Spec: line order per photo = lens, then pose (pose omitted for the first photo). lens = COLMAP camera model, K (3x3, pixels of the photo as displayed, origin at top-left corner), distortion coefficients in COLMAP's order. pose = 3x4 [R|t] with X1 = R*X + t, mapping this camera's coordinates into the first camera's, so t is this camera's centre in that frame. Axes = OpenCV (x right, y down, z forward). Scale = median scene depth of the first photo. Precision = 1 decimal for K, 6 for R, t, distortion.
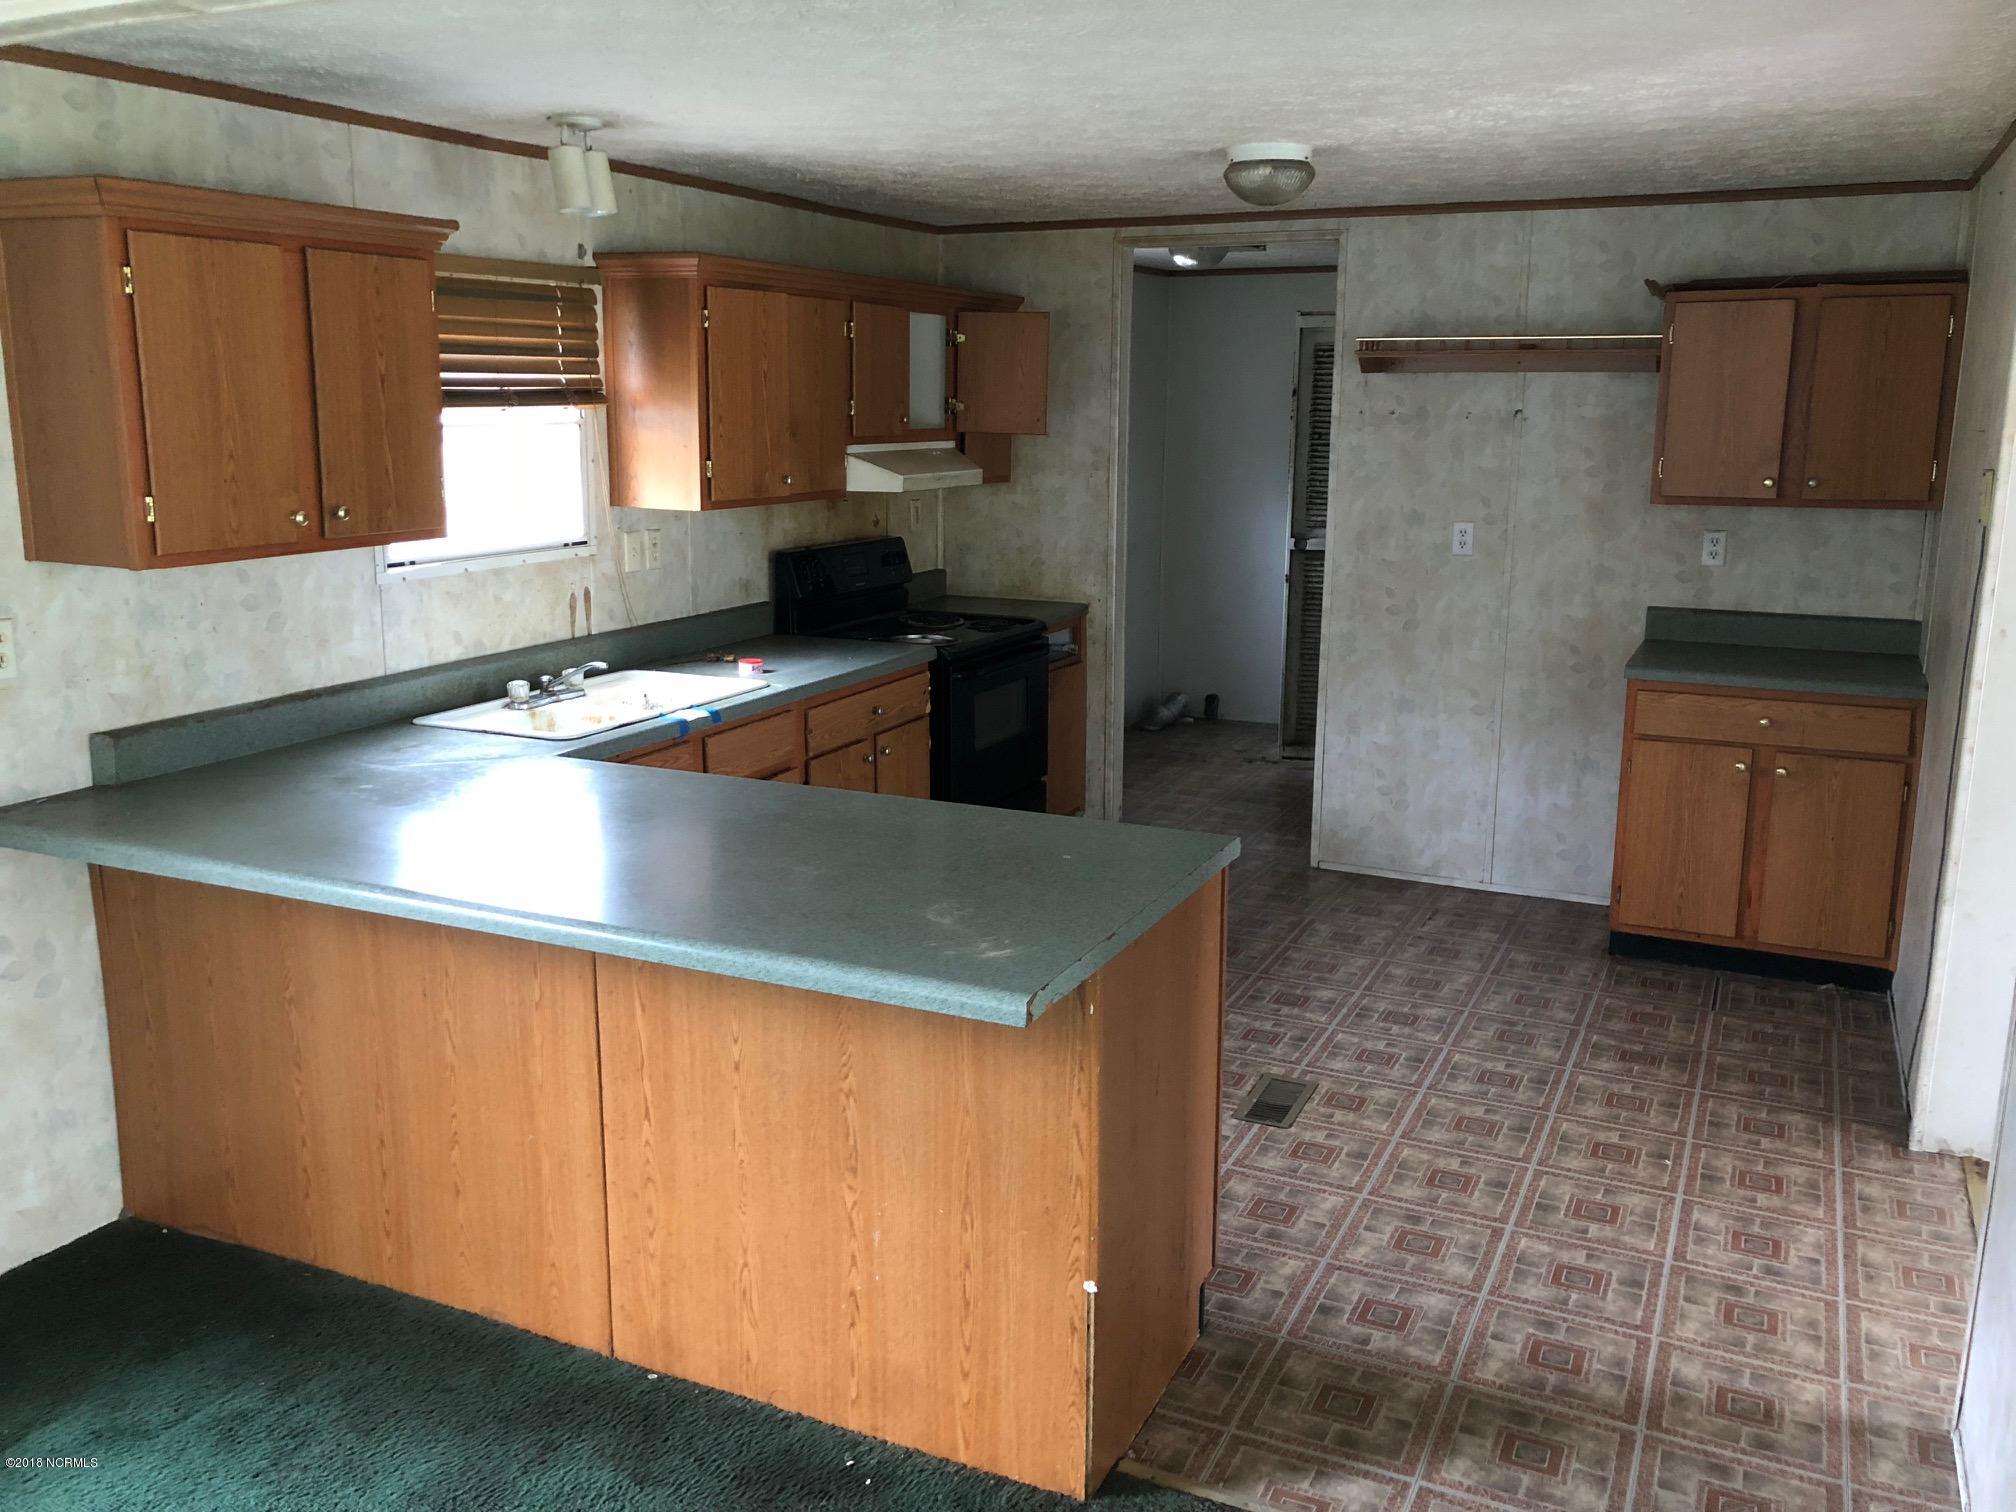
lens RADIAL K [[1634.3, 0, 1005.1], [0, 1634.3, 724.1], [0, 0, 1]] dist [0.085910, -0.194657]
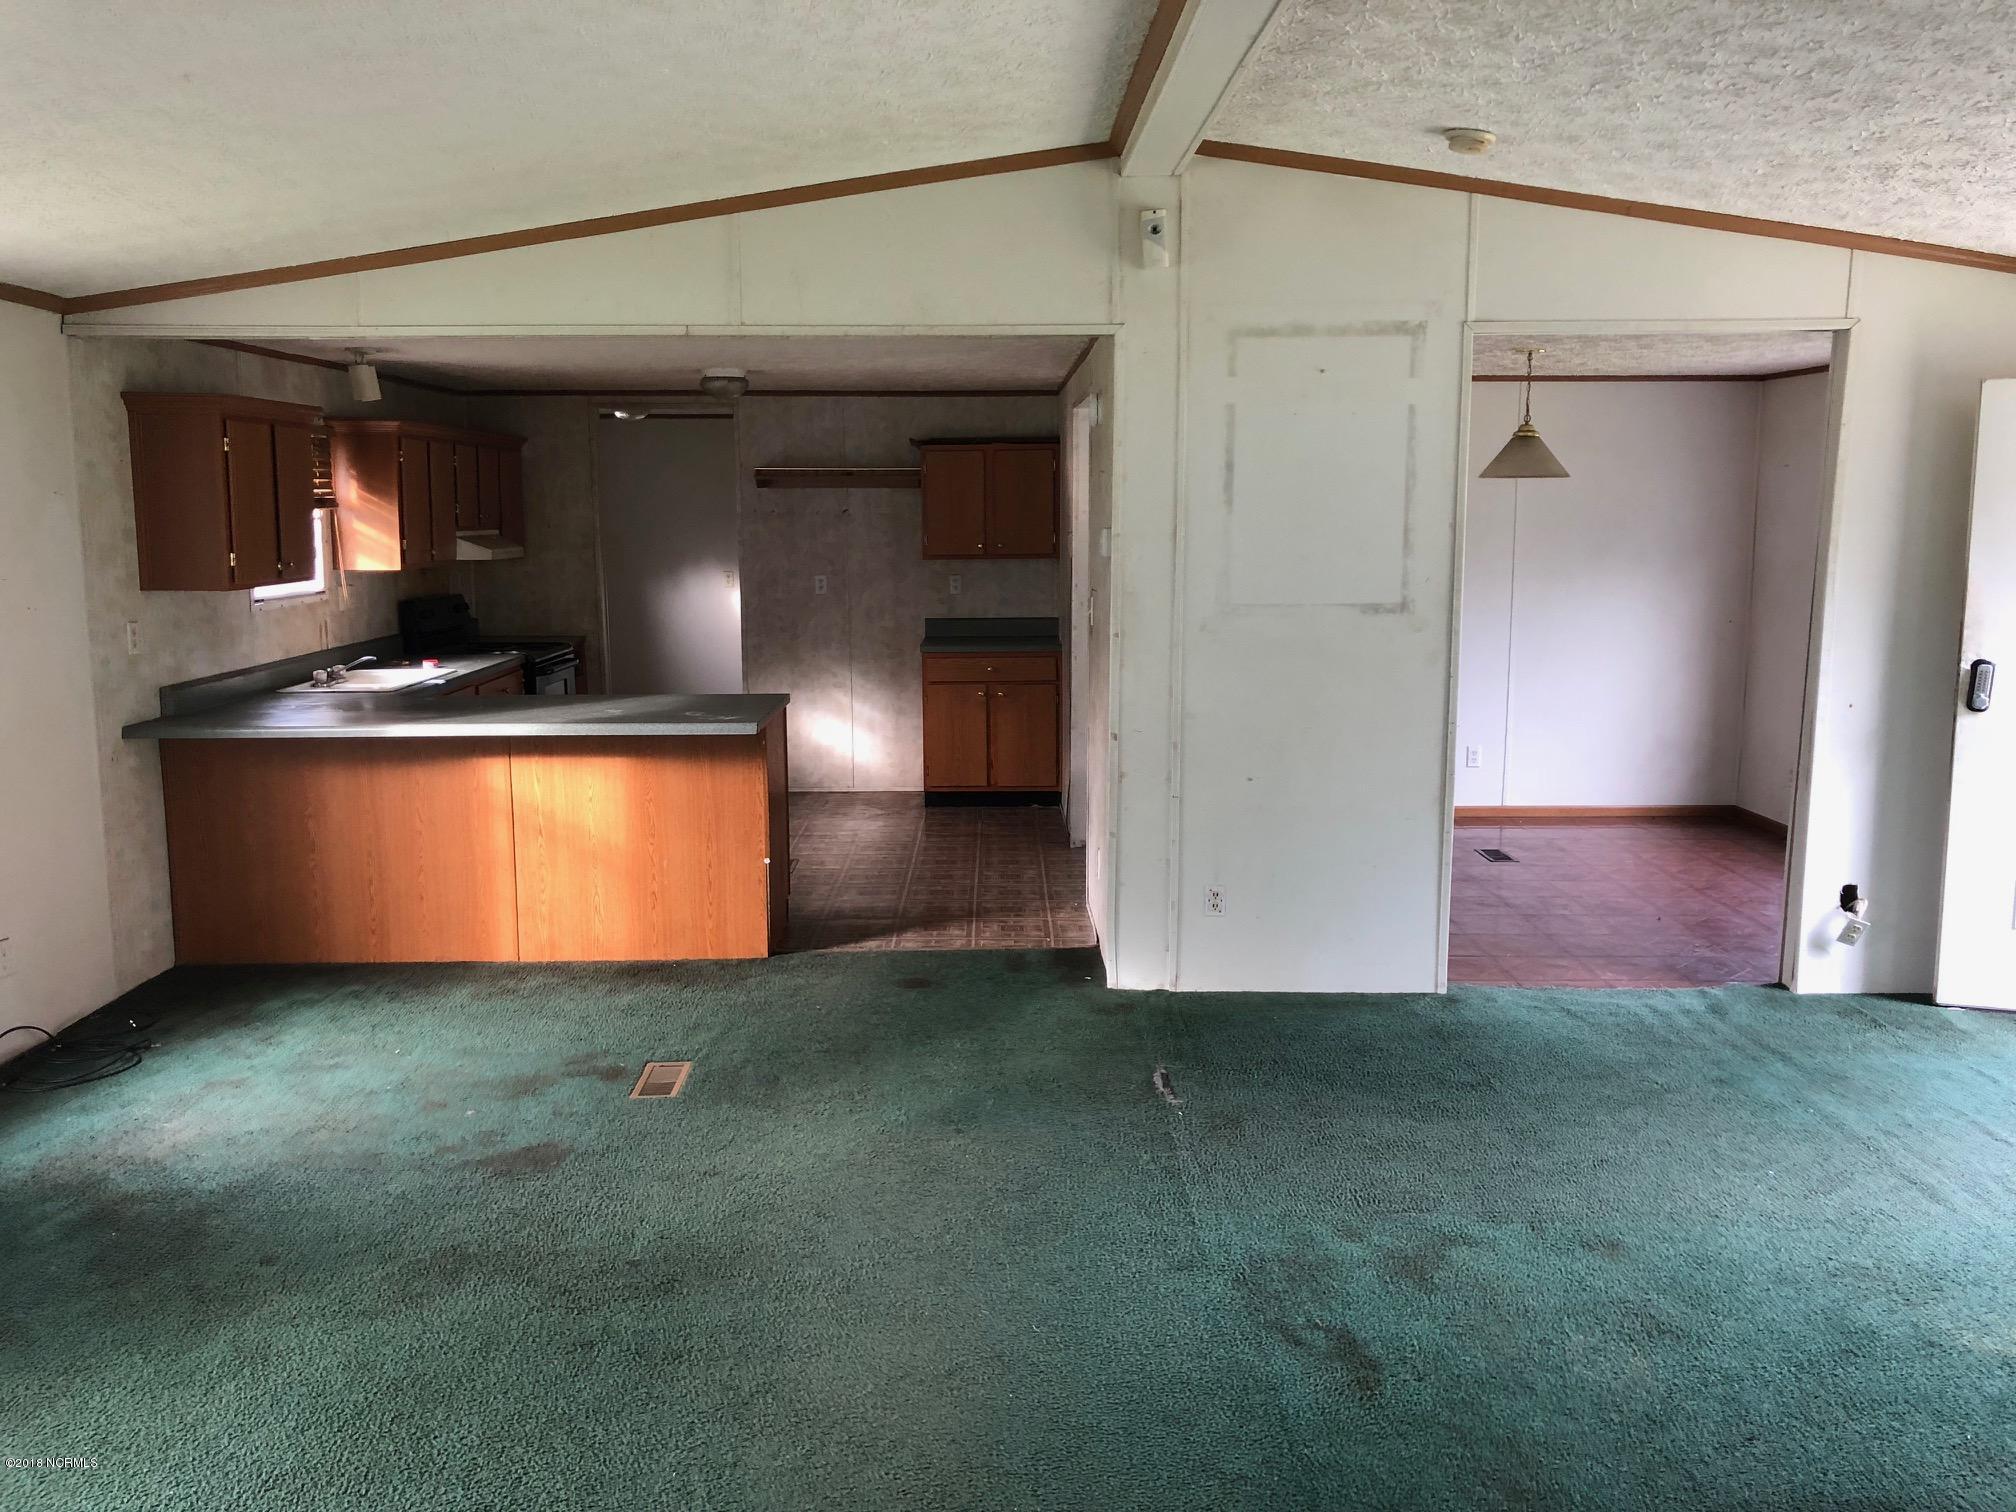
lens RADIAL K [[1634.3, 0, 1005.1], [0, 1634.3, 724.1], [0, 0, 1]] dist [0.085910, -0.194657]
pose [[0.898049, -0.065153, 0.435044, -0.349378], [0.093446, 0.994655, -0.043935, 0.145267], [-0.429856, 0.080109, 0.899337, -0.699579]]
